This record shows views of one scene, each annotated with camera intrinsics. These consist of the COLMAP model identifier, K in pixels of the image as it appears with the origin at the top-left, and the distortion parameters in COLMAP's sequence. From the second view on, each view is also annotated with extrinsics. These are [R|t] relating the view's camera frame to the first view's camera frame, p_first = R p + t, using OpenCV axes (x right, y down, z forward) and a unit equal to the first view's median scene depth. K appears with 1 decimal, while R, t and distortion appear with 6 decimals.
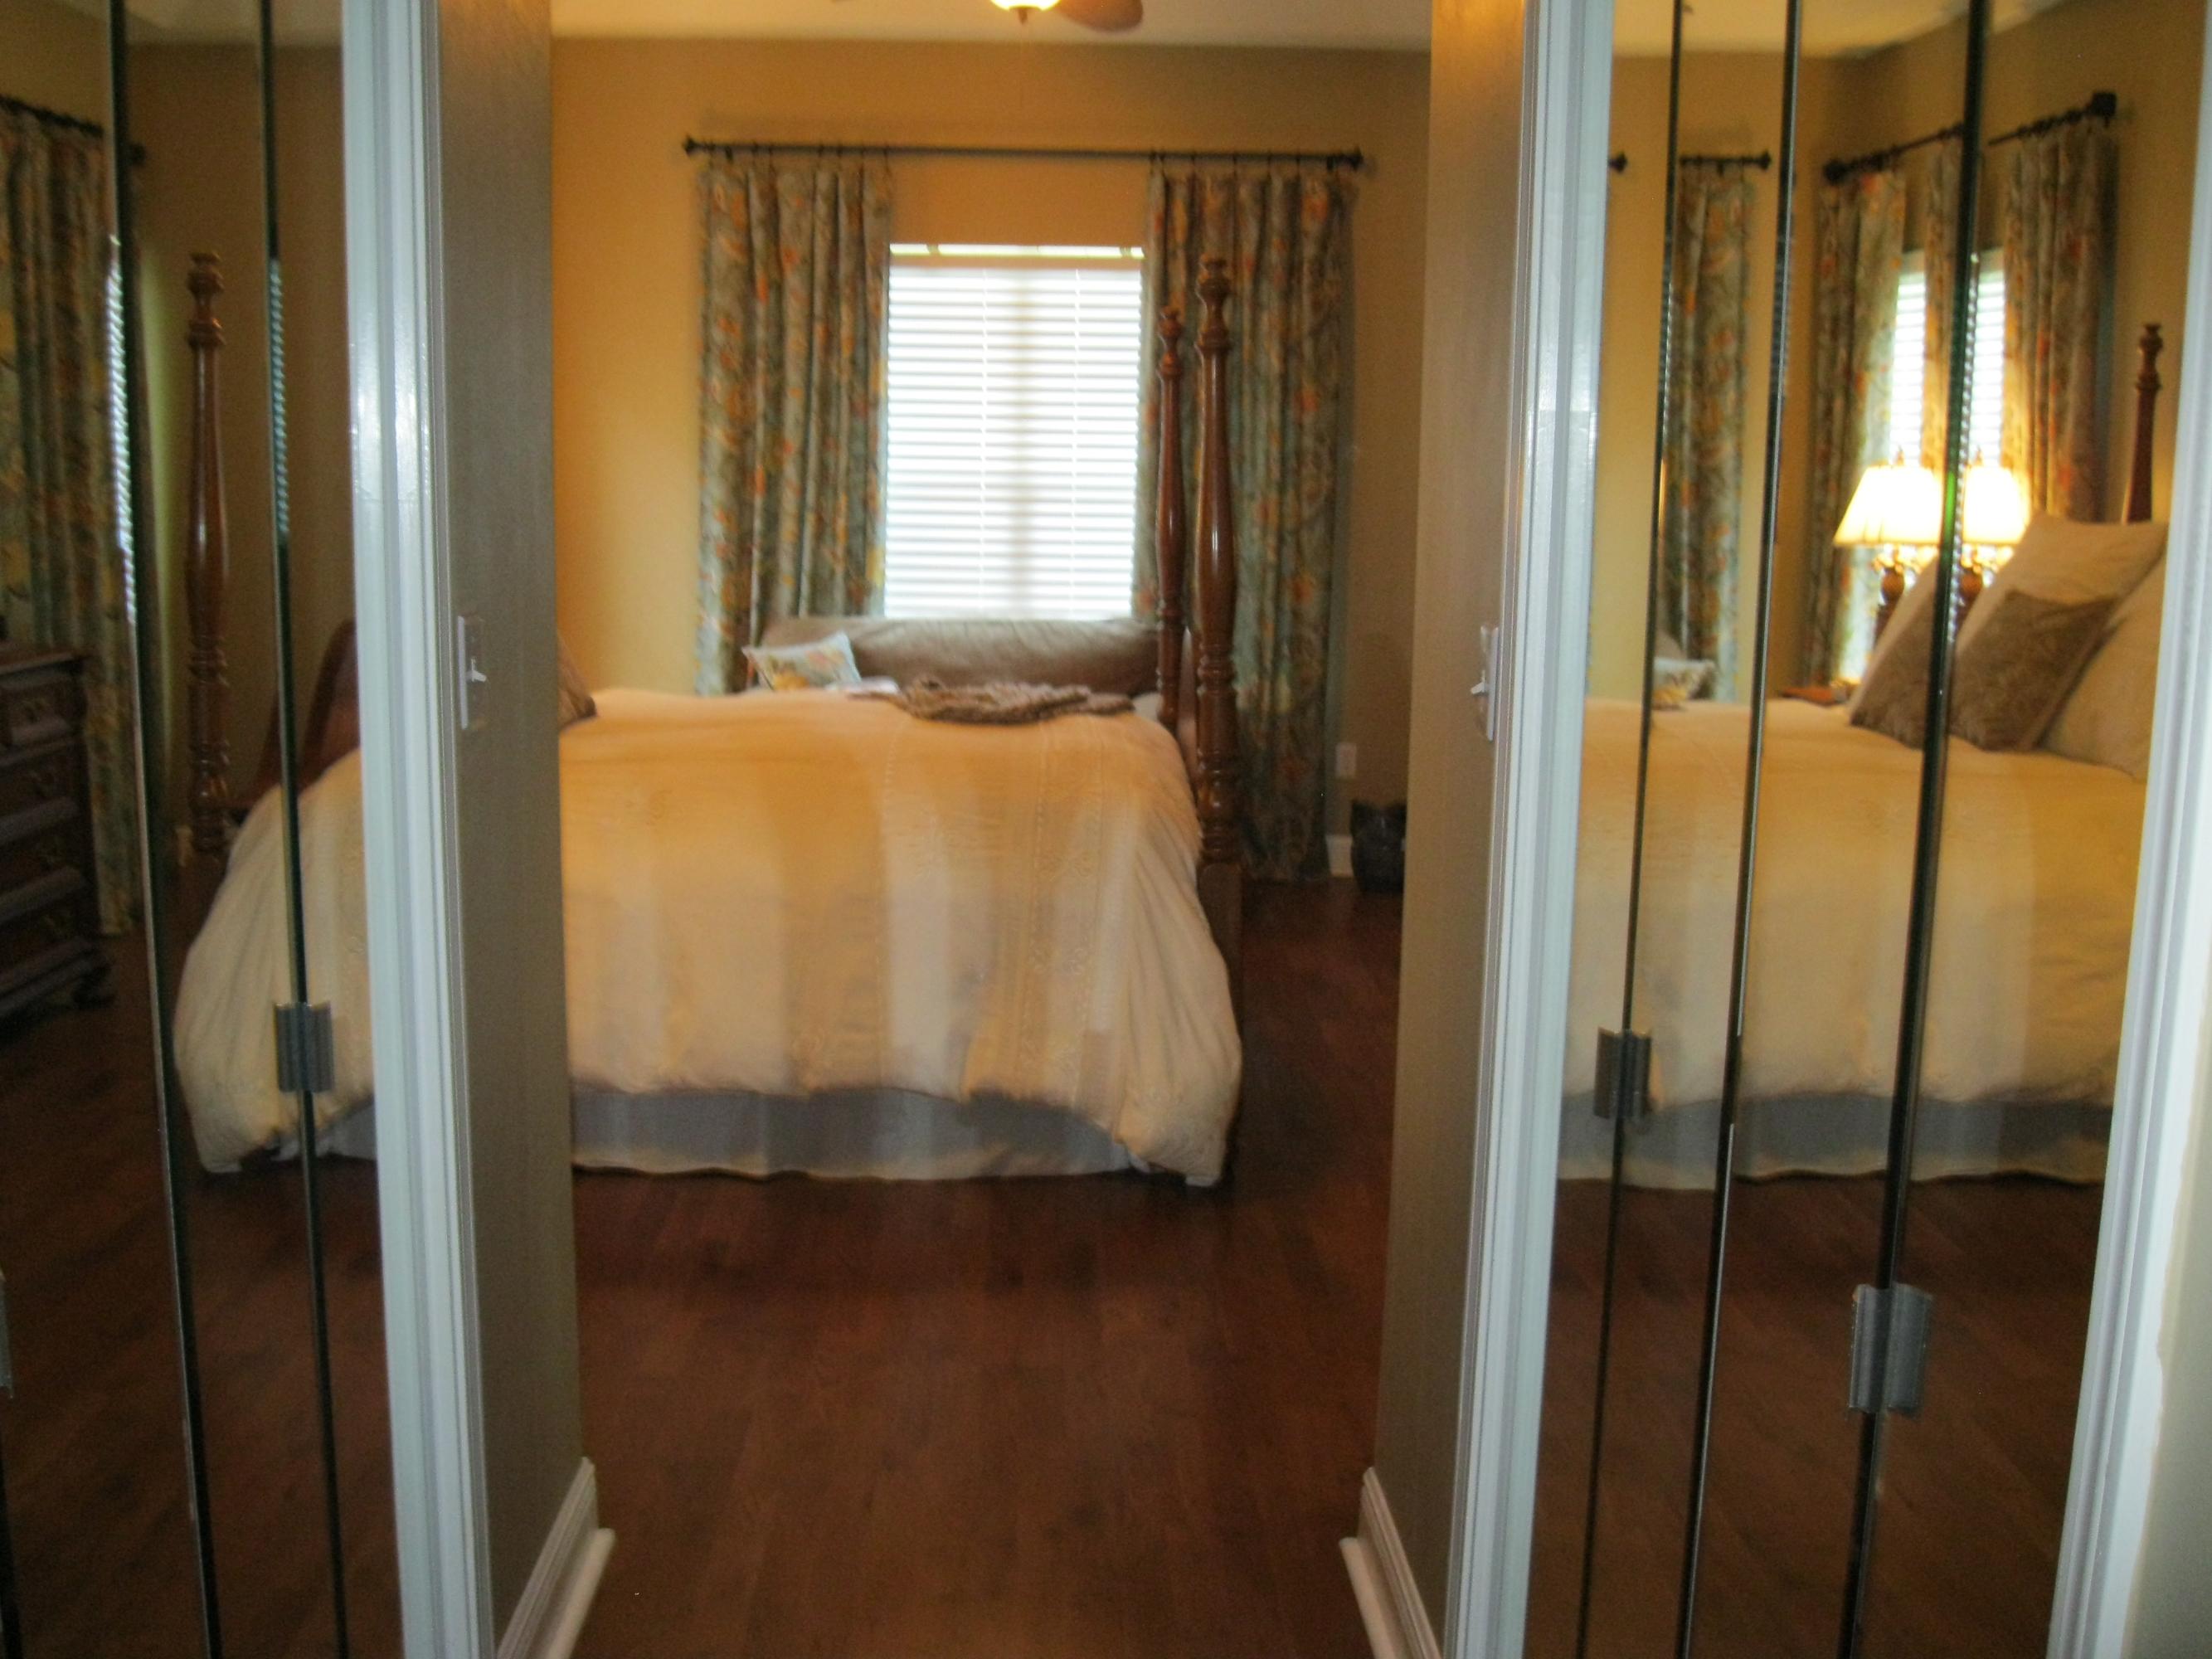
lens RADIAL K [[2264.9, 0, 1051.0], [0, 2264.9, 802.7], [0, 0, 1]] dist [-0.099721, 0.000000]
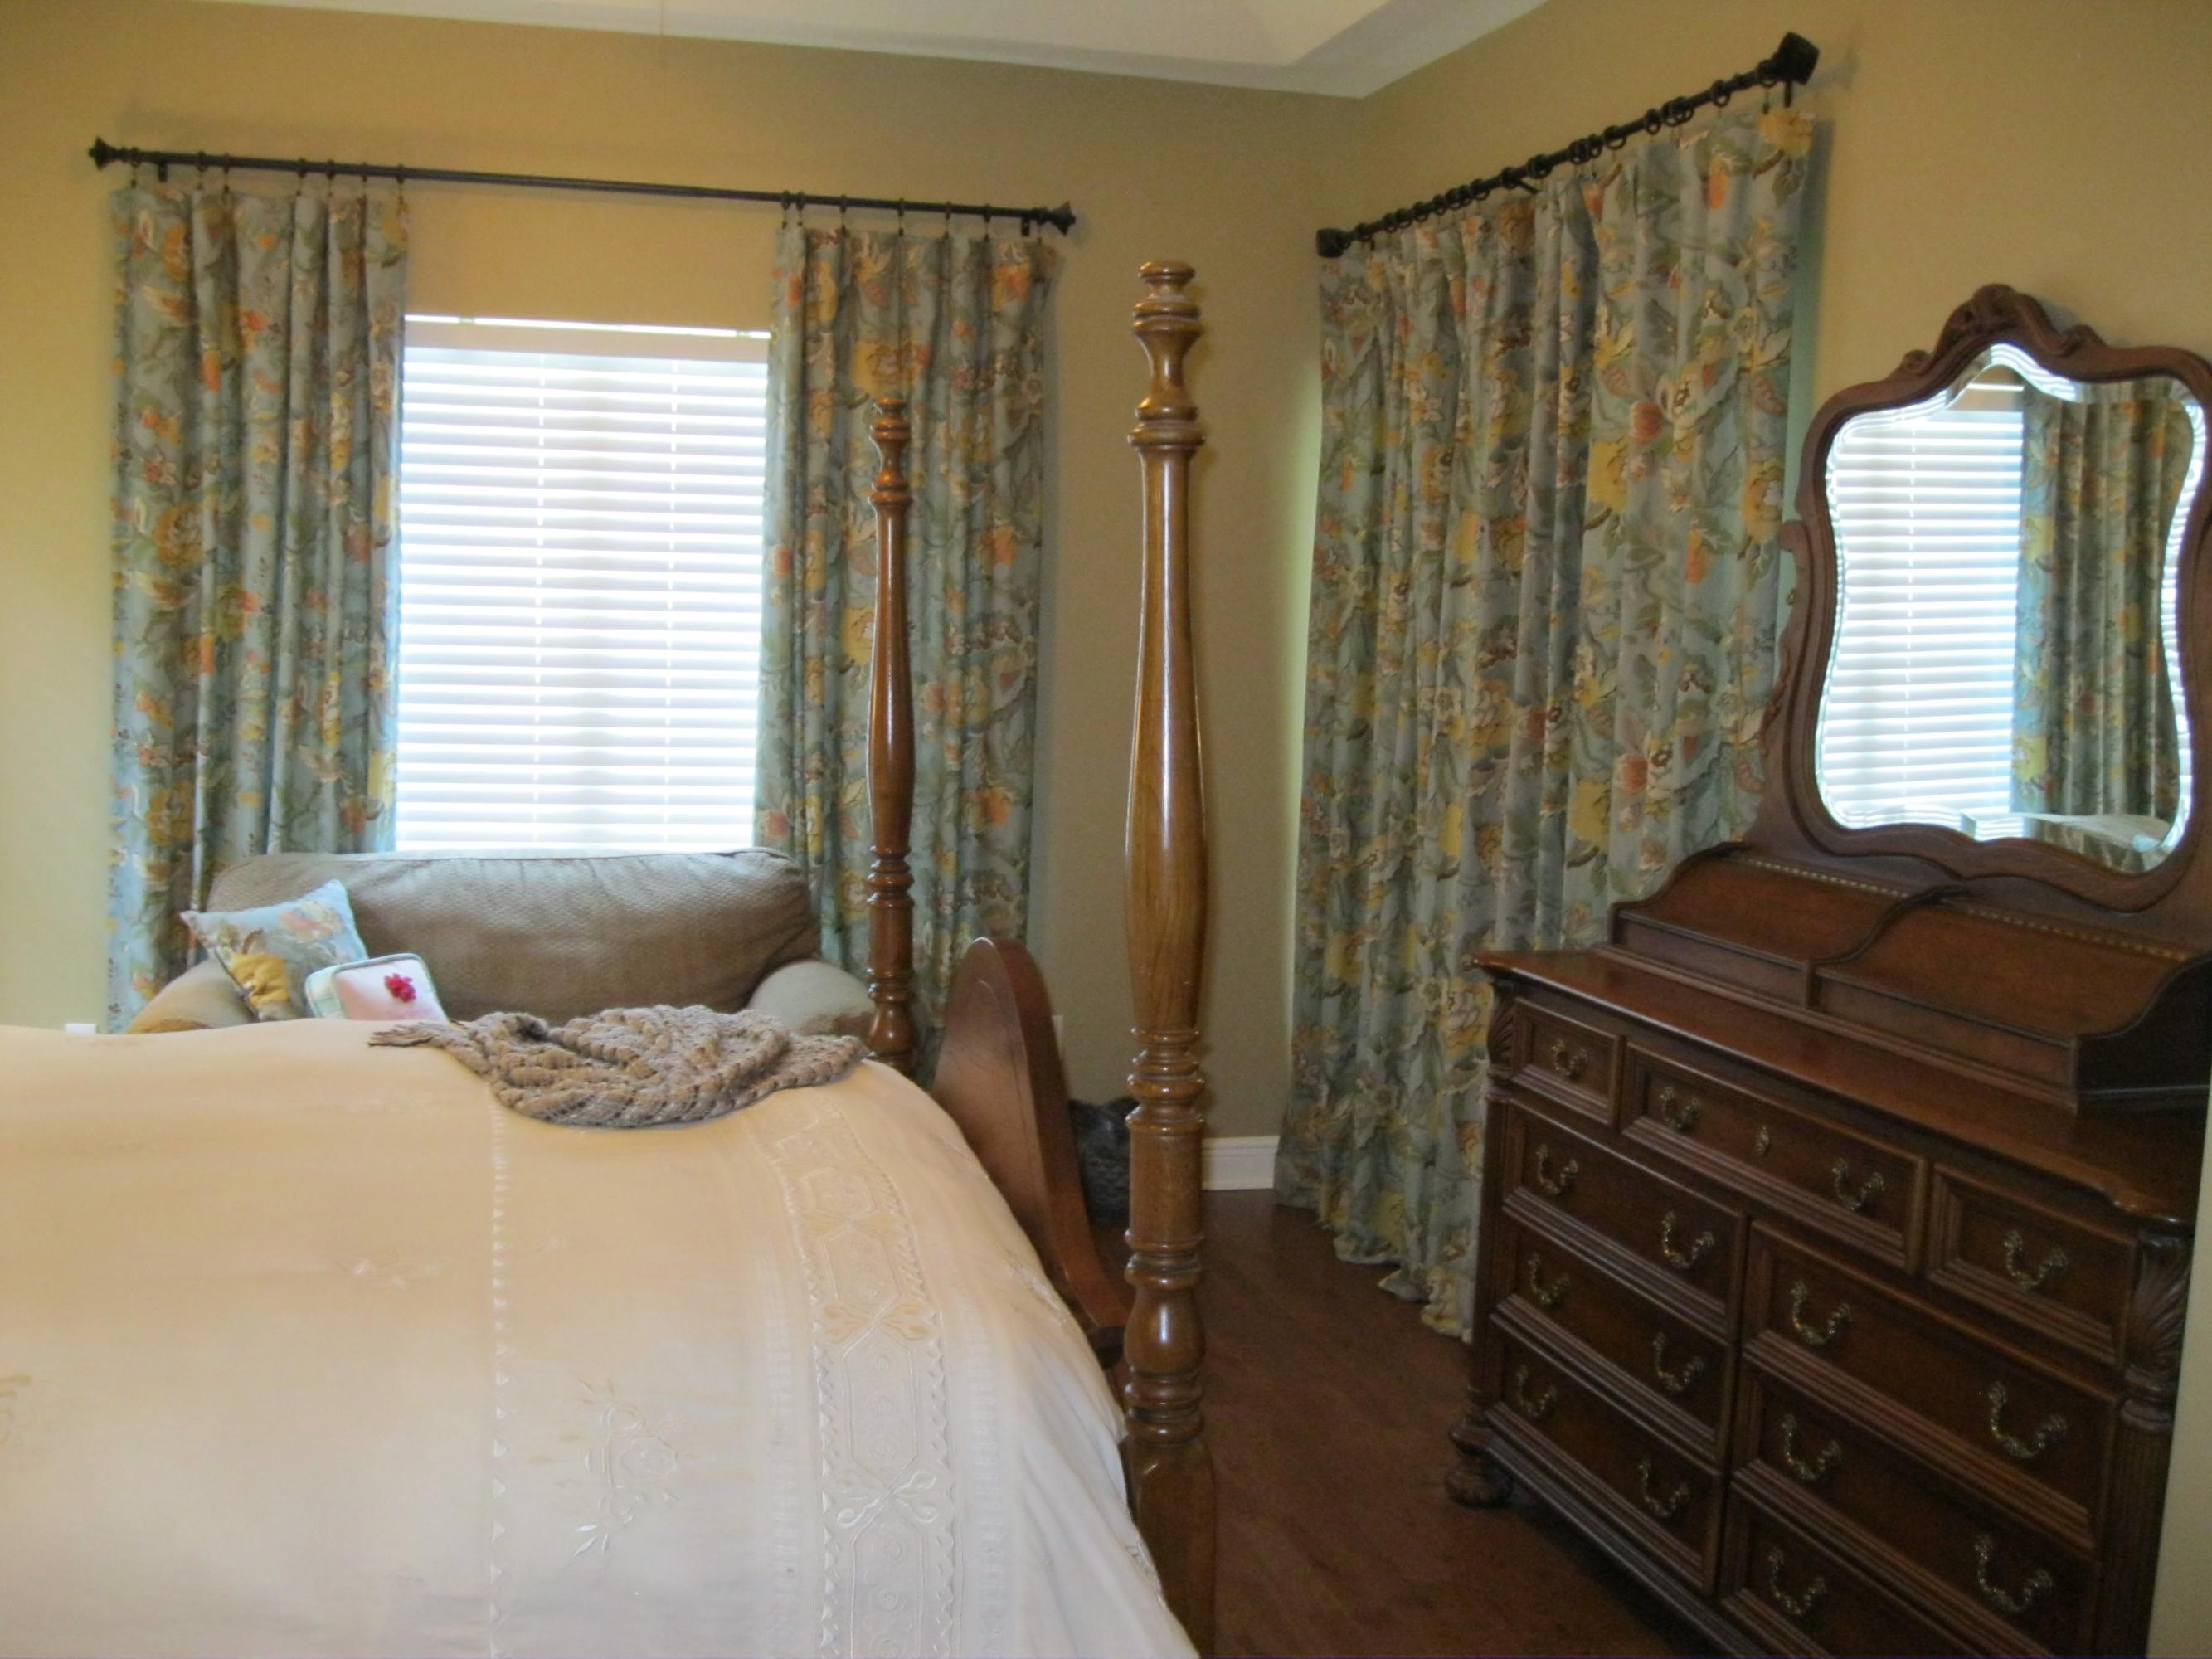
lens RADIAL K [[2264.9, 0, 1076.5], [0, 2264.9, 846.0], [0, 0, 1]] dist [-0.099721, 0.000000]
pose [[0.970057, -0.010301, 0.242659, -0.039510], [0.021133, 0.998891, -0.042077, -0.051805], [-0.241956, 0.045945, 0.969199, 0.298268]]
